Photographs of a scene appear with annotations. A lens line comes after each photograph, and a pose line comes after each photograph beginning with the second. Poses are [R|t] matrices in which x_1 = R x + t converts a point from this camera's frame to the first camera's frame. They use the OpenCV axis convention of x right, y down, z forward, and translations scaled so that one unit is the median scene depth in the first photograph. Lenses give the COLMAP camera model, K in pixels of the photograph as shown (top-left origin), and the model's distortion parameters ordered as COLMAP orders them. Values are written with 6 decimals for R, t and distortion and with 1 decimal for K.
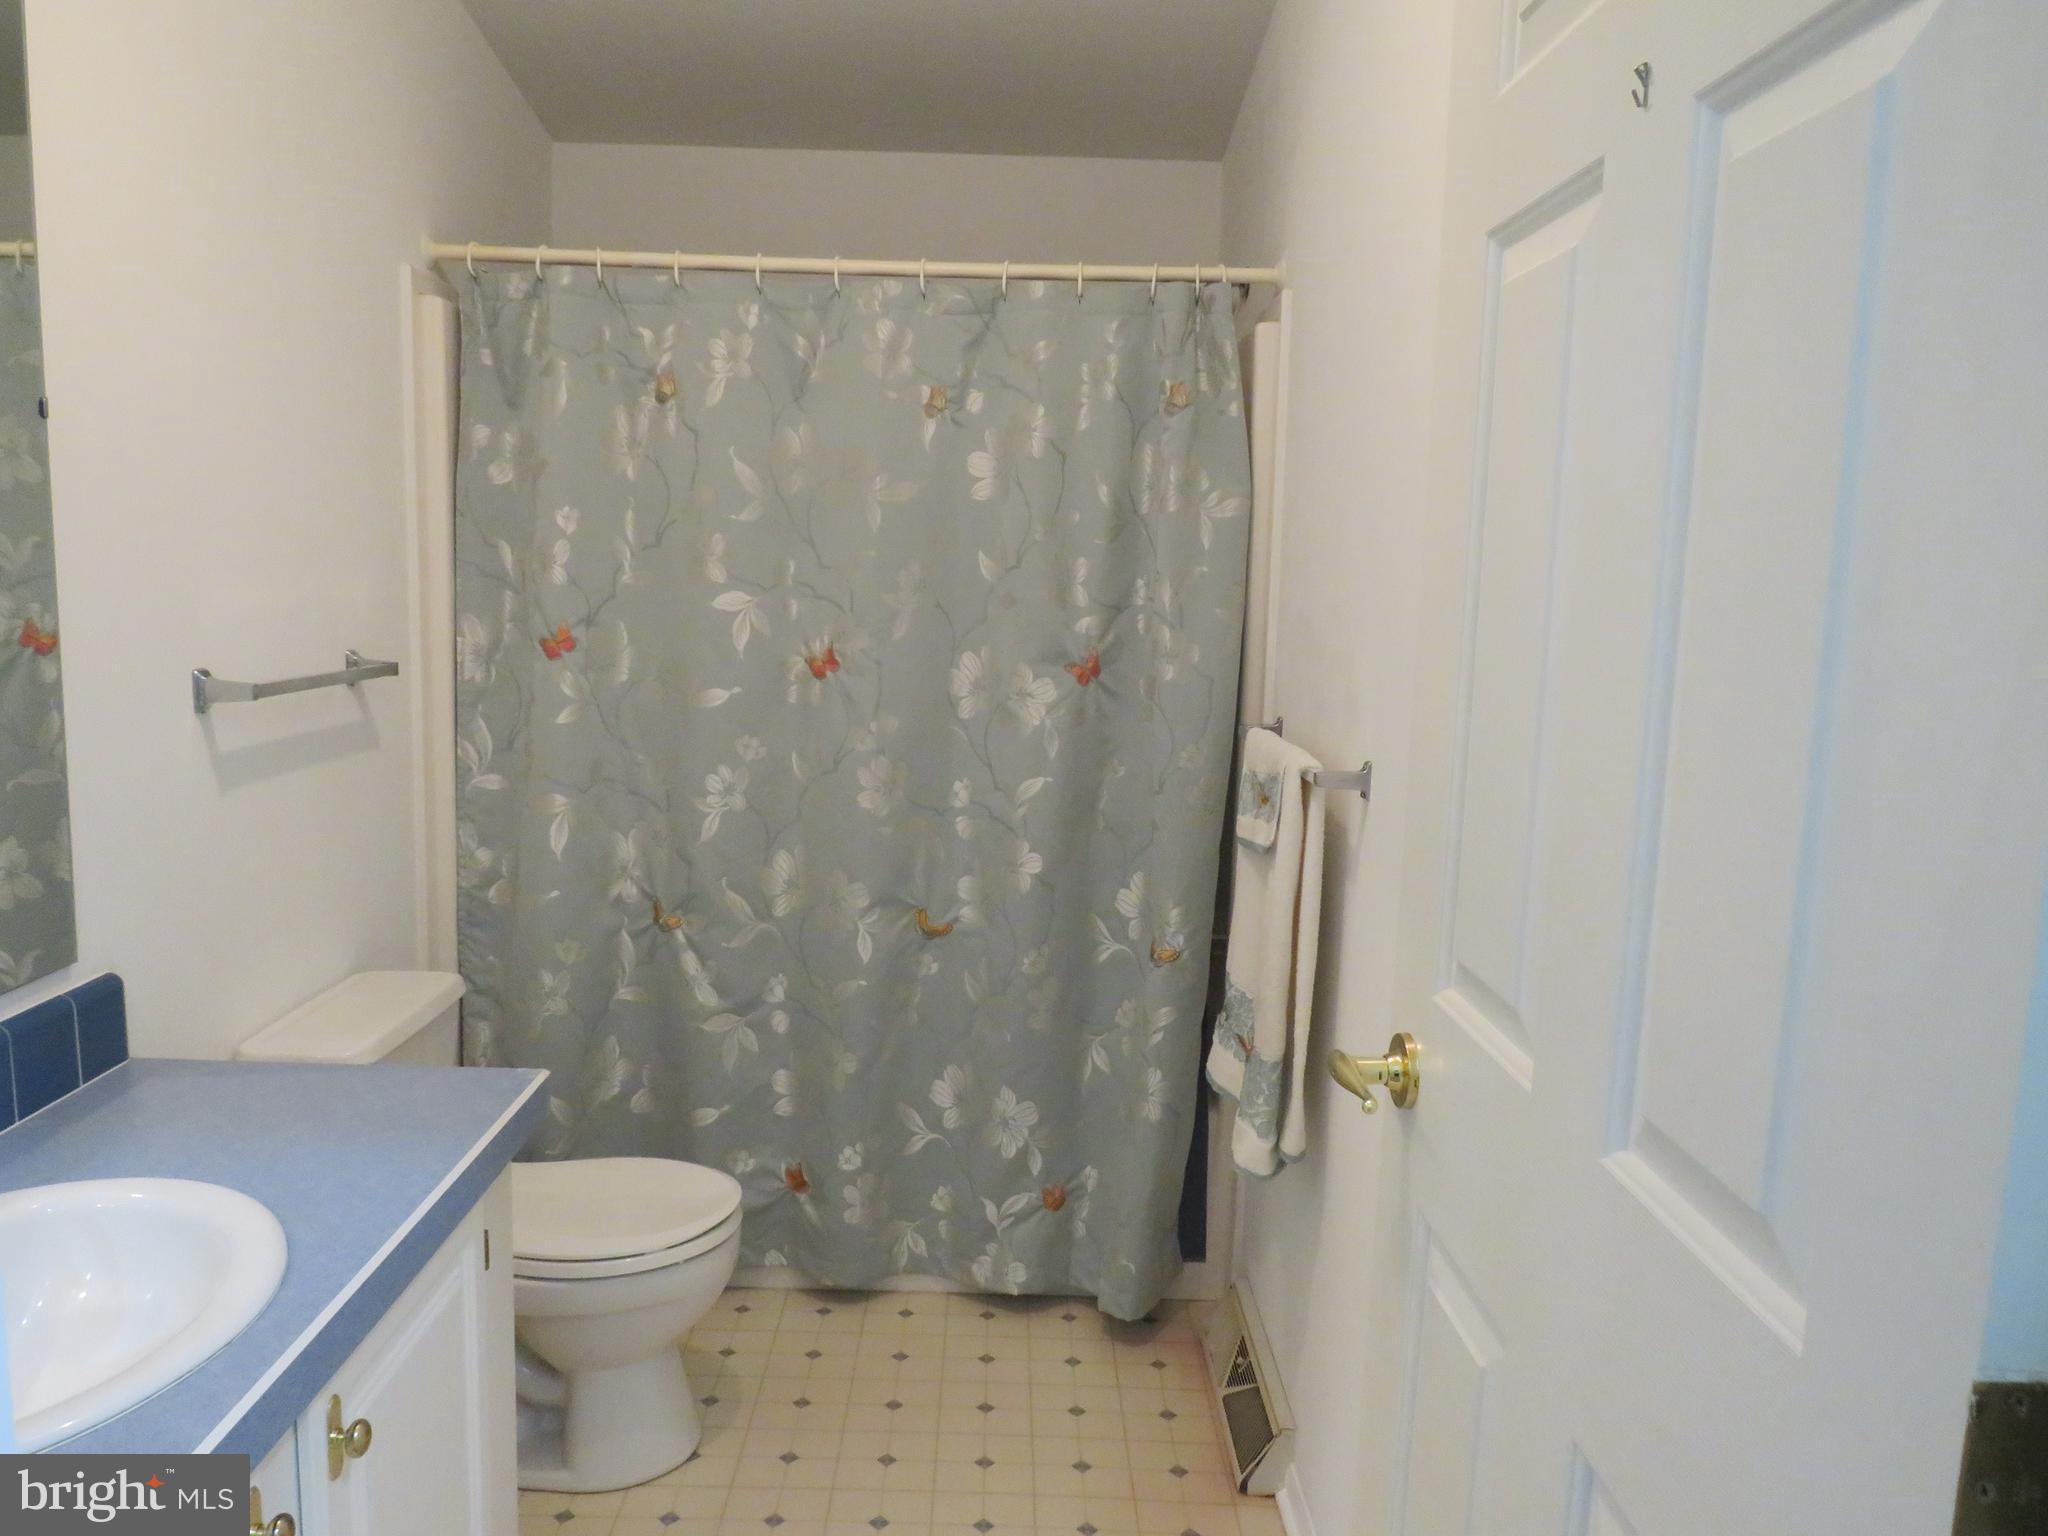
lens RADIAL K [[1468.5, 0, 1026.6], [0, 1468.5, 770.1], [0, 0, 1]] dist [-0.020896, -0.000182]
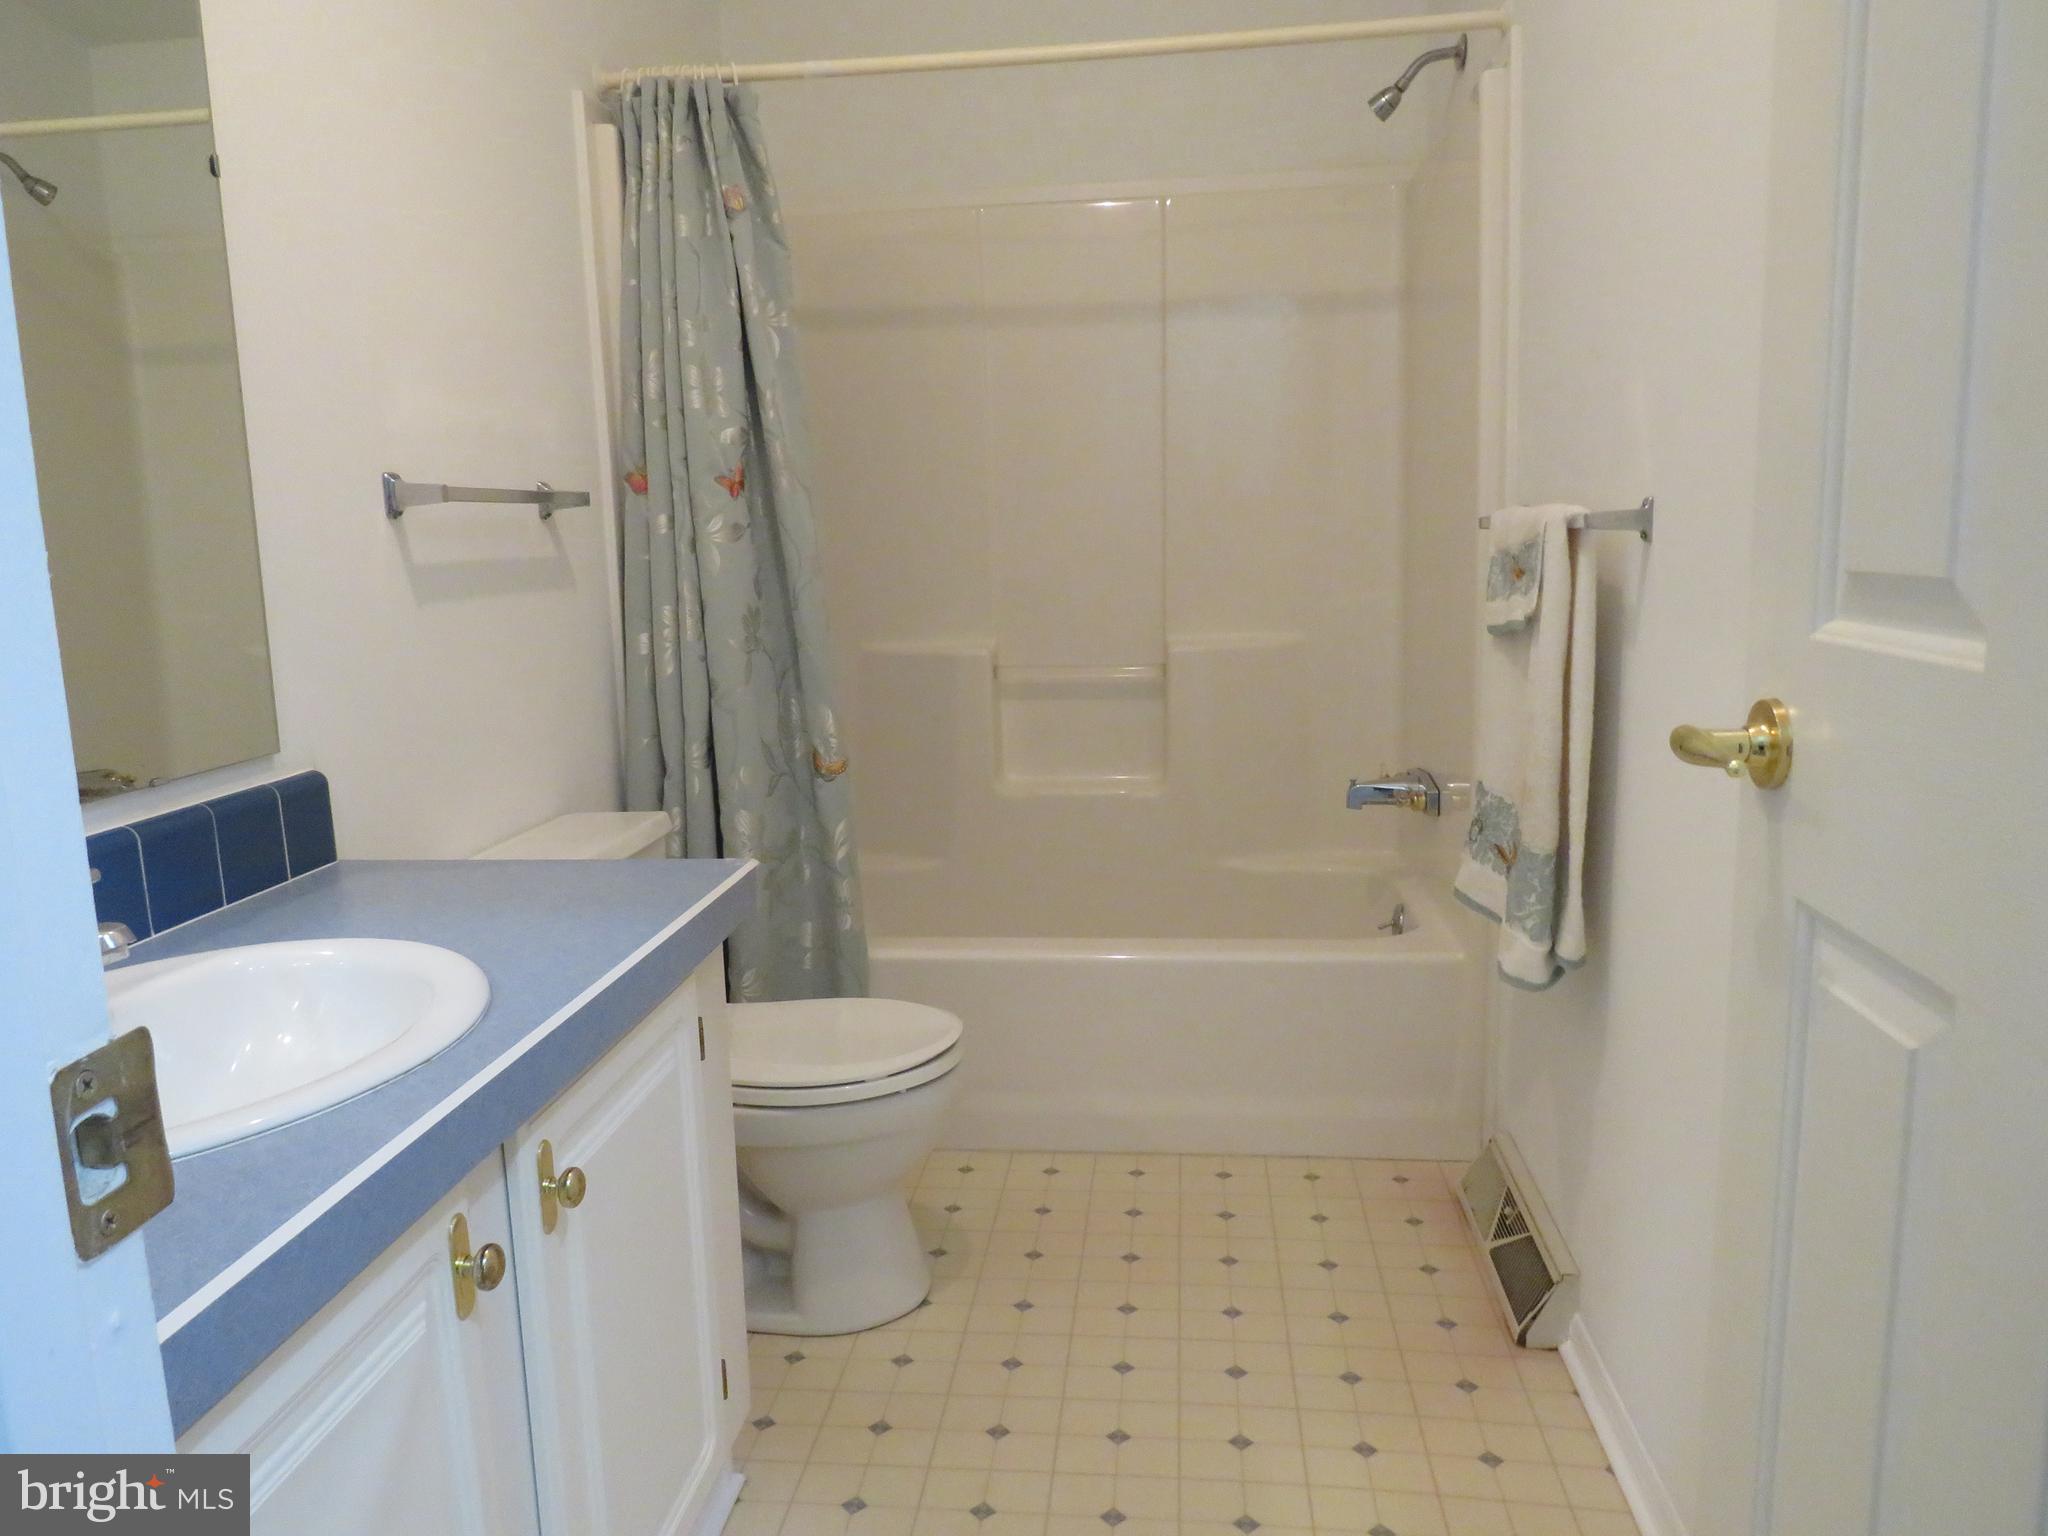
lens RADIAL K [[1452.8, 0, 1020.3], [0, 1452.8, 772.4], [0, 0, 1]] dist [-0.039258, 0.027384]
pose [[0.990759, -0.041161, -0.129234, -0.032270], [0.043923, 0.998862, 0.018590, 0.117708], [0.128322, -0.024094, 0.991440, 0.088550]]
